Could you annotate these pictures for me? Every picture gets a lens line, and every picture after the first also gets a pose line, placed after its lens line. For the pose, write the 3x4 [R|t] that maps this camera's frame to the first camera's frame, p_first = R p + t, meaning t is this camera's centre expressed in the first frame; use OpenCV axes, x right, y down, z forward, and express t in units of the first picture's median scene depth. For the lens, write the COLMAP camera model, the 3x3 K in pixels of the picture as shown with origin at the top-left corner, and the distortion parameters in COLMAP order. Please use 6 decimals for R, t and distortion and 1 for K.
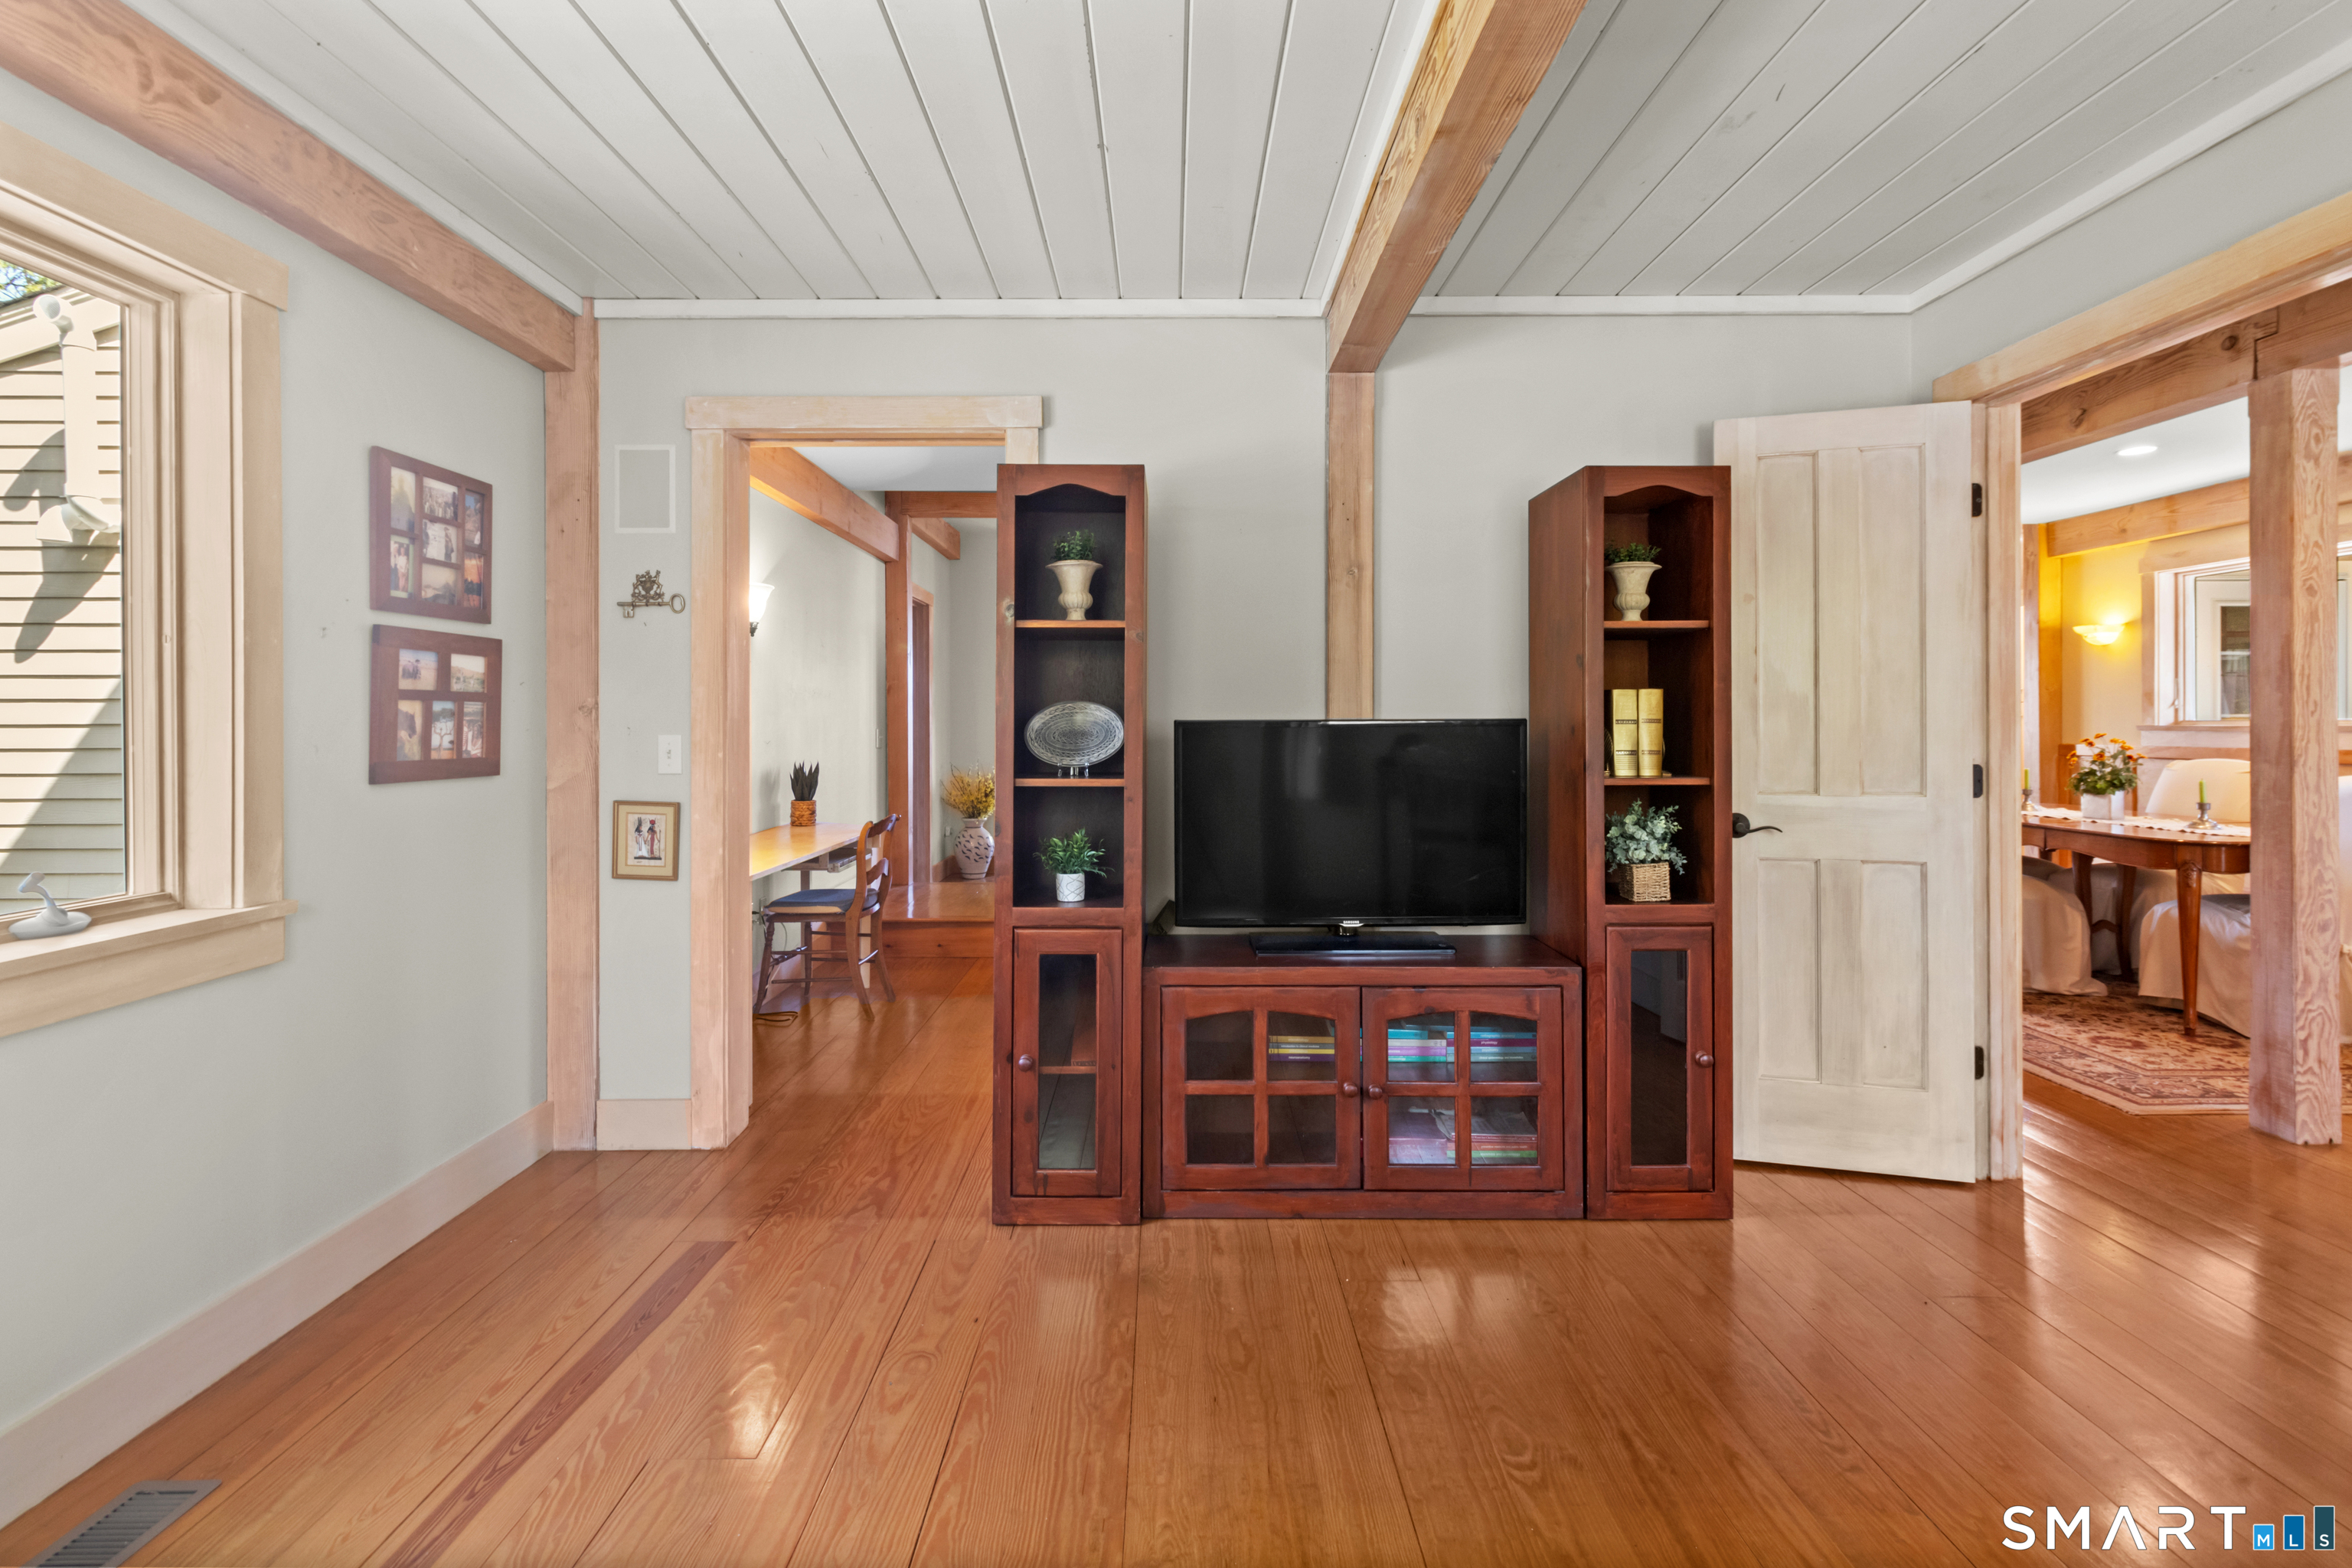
lens RADIAL K [[1075.7, 0, 1172.3], [0, 1075.7, 728.2], [0, 0, 1]] dist [0.000911, 0.000492]
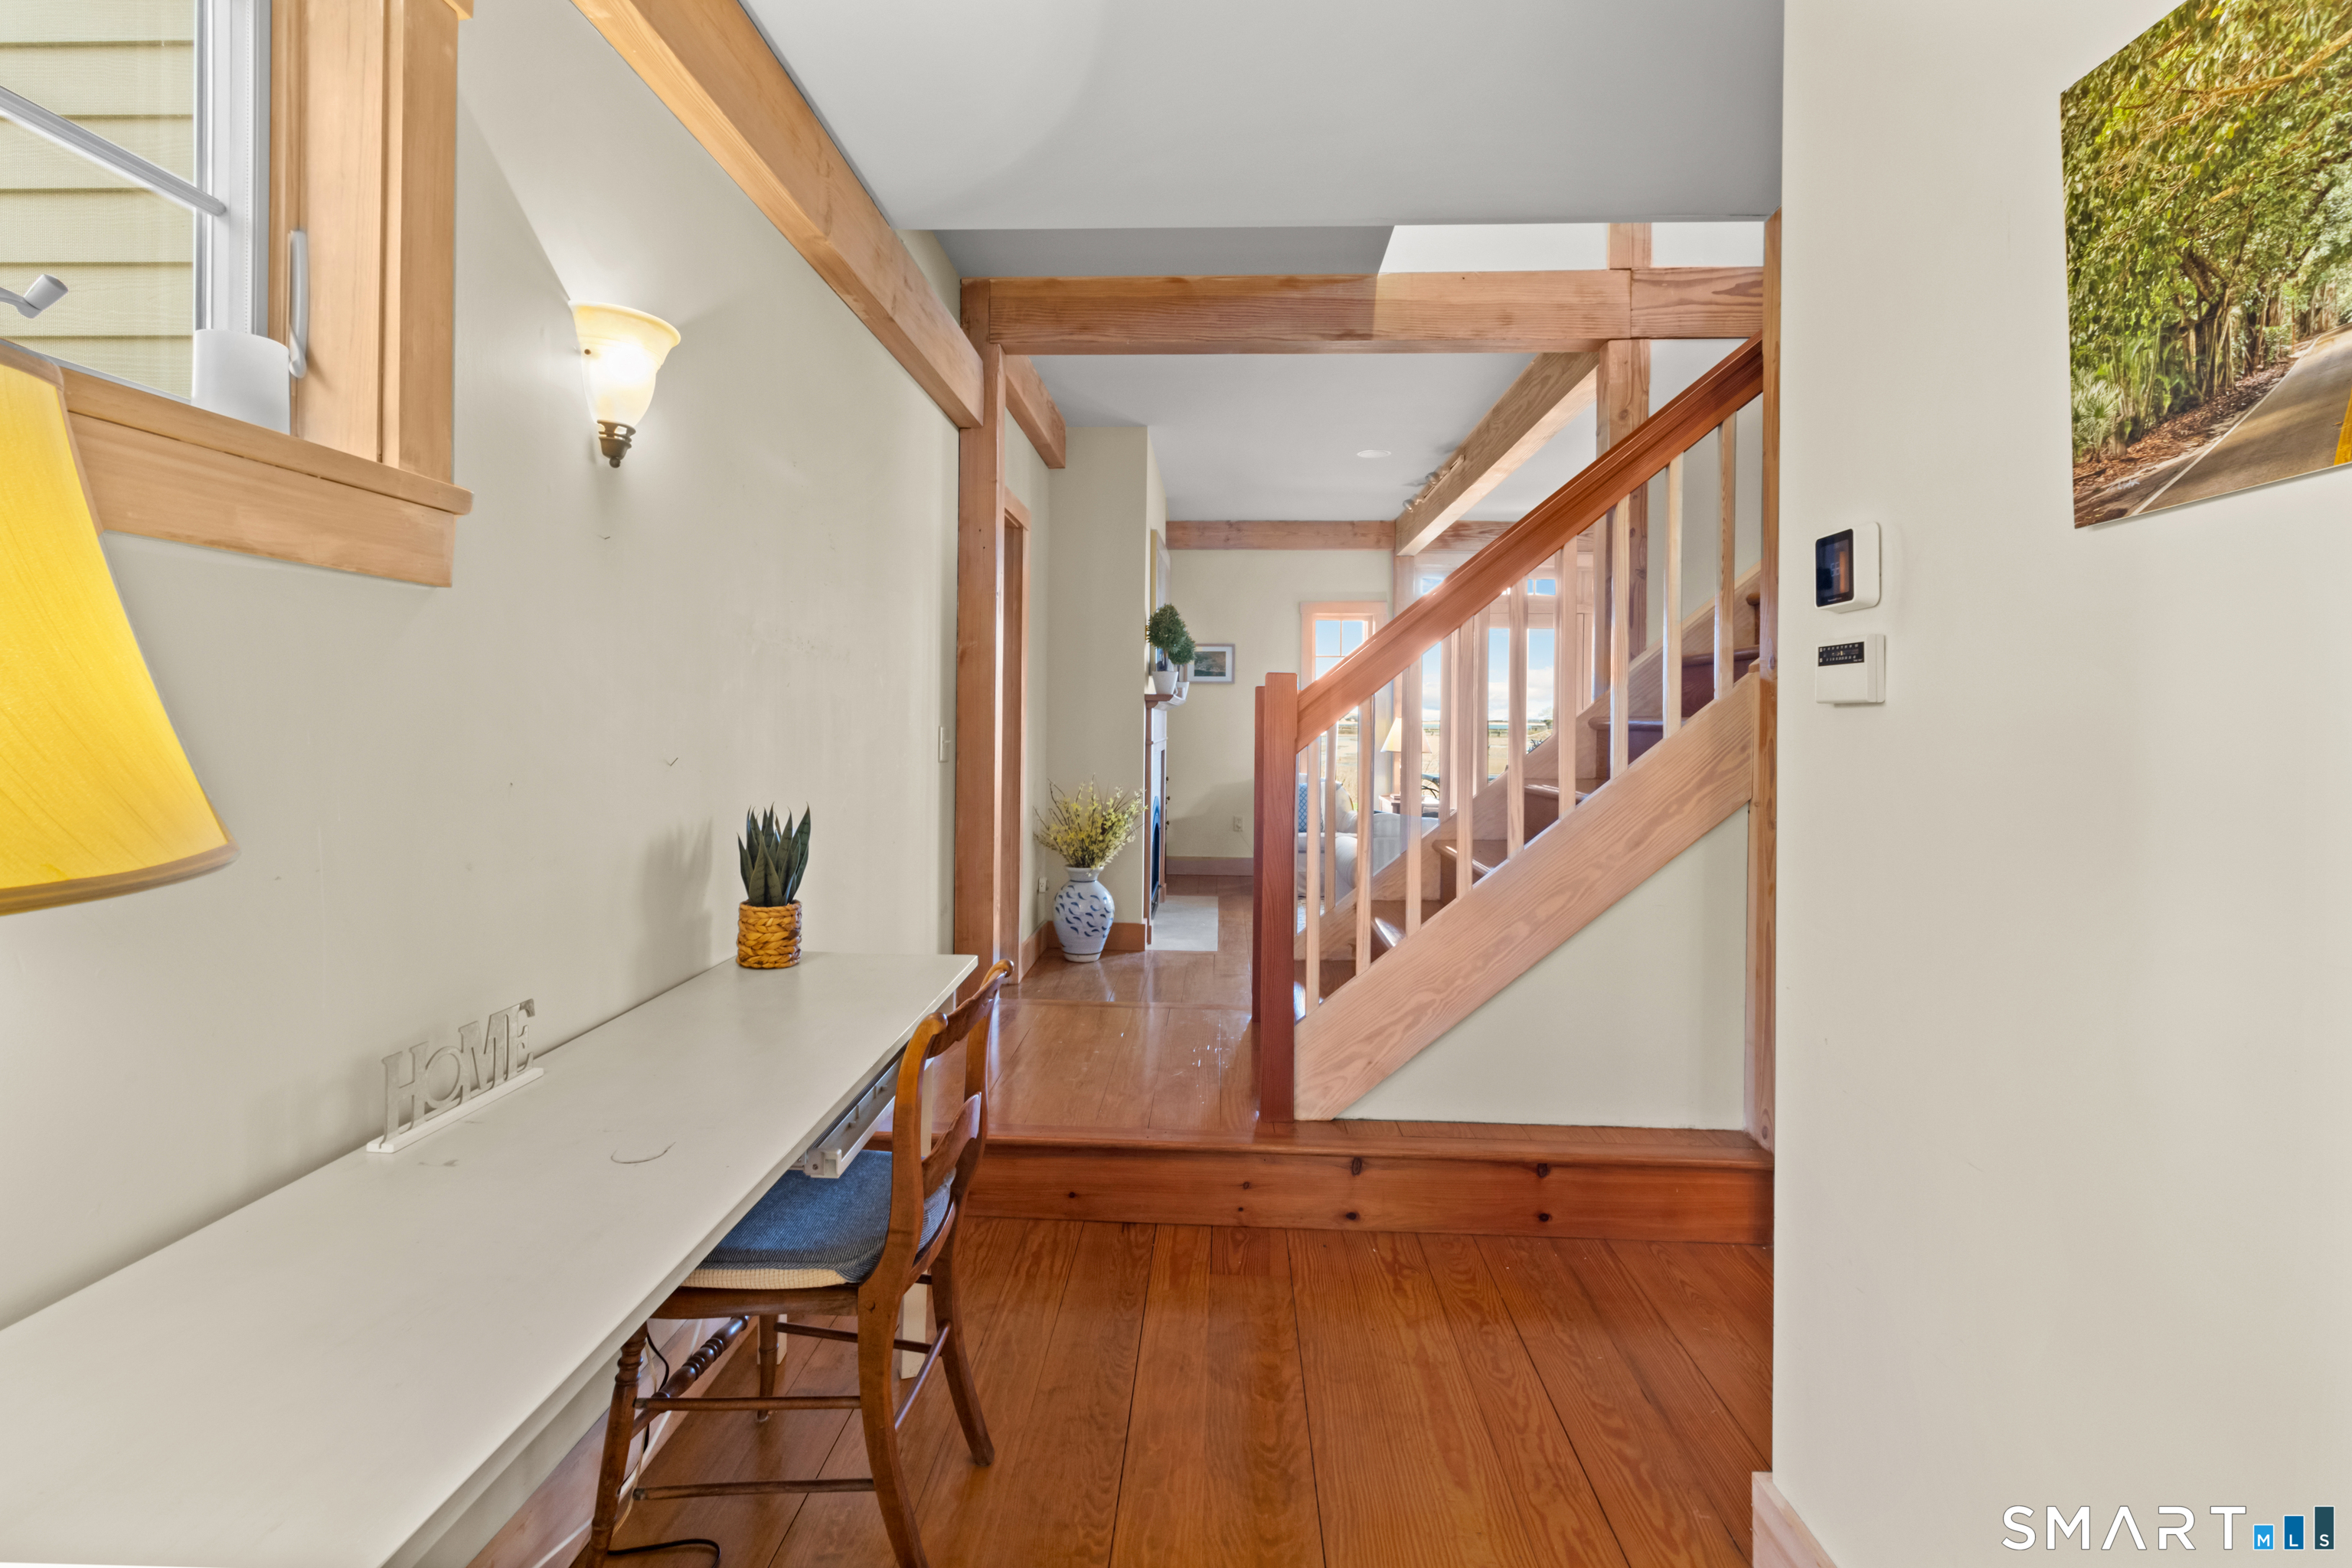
lens RADIAL K [[1075.7, 0, 1172.3], [0, 1075.7, 728.2], [0, 0, 1]] dist [0.000911, 0.000492]
pose [[0.998963, 0.013062, -0.043612, -0.313399], [-0.013006, 0.999914, 0.001570, -0.002029], [0.043628, -0.001001, 0.999047, 1.079325]]
